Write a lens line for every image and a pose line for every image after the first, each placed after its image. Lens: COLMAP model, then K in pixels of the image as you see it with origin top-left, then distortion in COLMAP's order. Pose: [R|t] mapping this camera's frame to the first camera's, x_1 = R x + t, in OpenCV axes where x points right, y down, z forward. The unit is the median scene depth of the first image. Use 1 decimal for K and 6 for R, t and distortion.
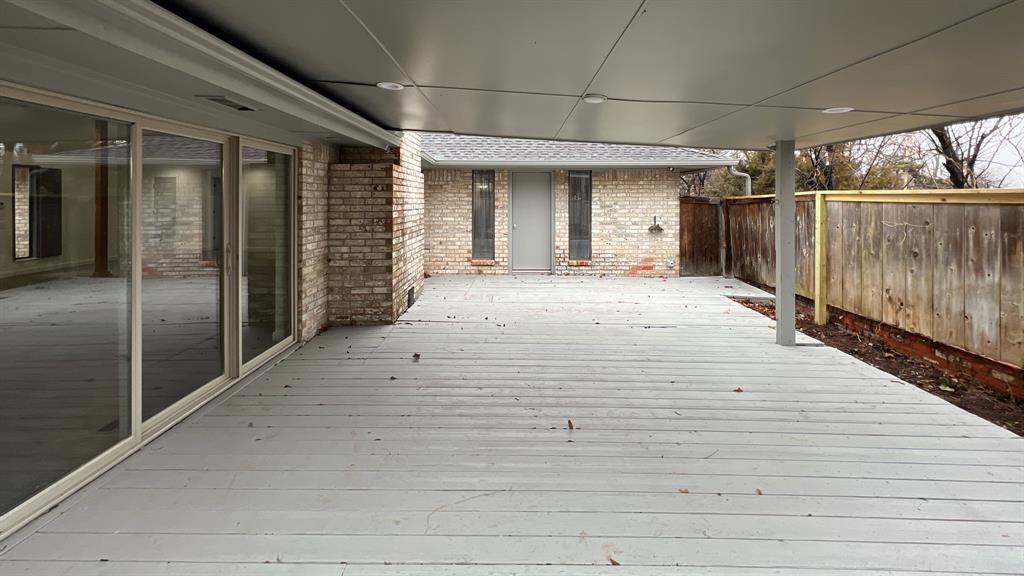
lens RADIAL K [[417.1, 0, 511.8], [0, 417.1, 197.2], [0, 0, 1]] dist [0.000456, -0.000097]
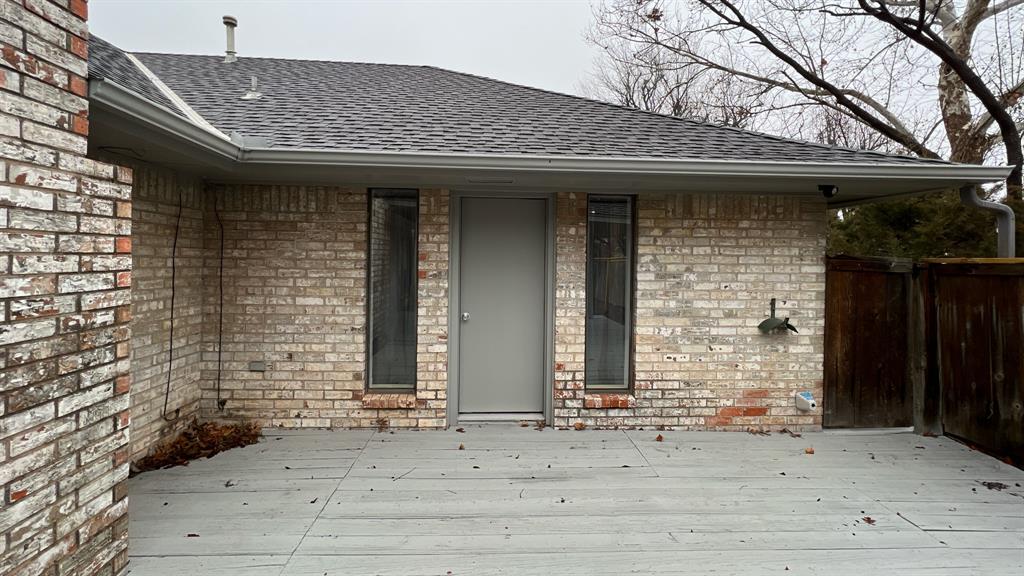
lens RADIAL K [[417.1, 0, 506.7], [0, 417.1, 245.1], [0, 0, 1]] dist [0.000456, -0.000097]
pose [[0.998725, 0.014220, 0.048431, 0.029604], [-0.013382, 0.999756, -0.017590, -0.000705], [-0.048670, 0.016920, 0.998672, 0.557838]]
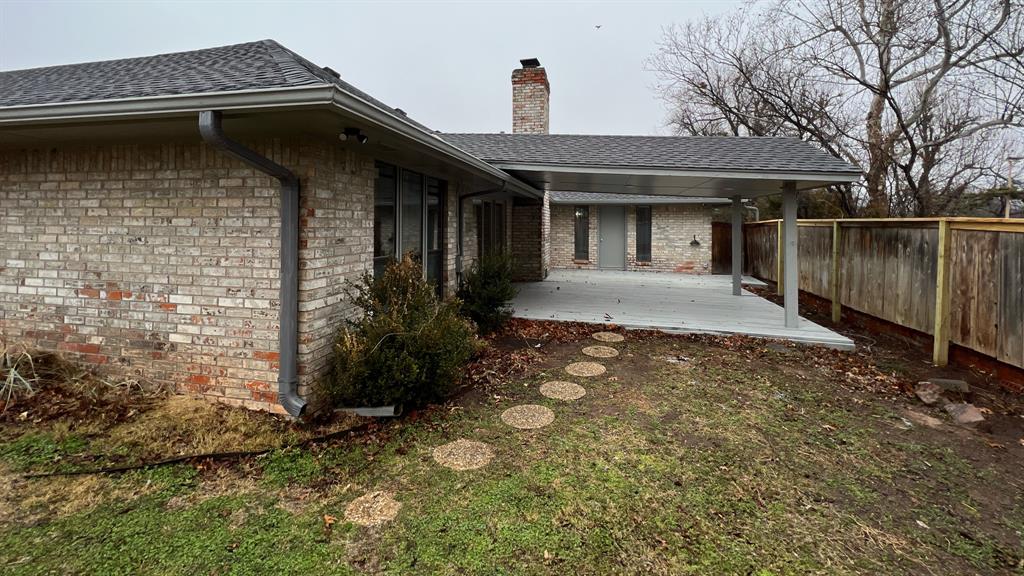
lens RADIAL K [[410.9, 0, 508.8], [0, 410.9, 224.0], [0, 0, 1]] dist [-0.002937, 0.000051]
pose [[0.976247, 0.006465, -0.216563, 0.001041], [-0.005158, 0.999965, 0.006599, -0.001163], [0.216598, -0.005325, 0.976246, -0.632720]]
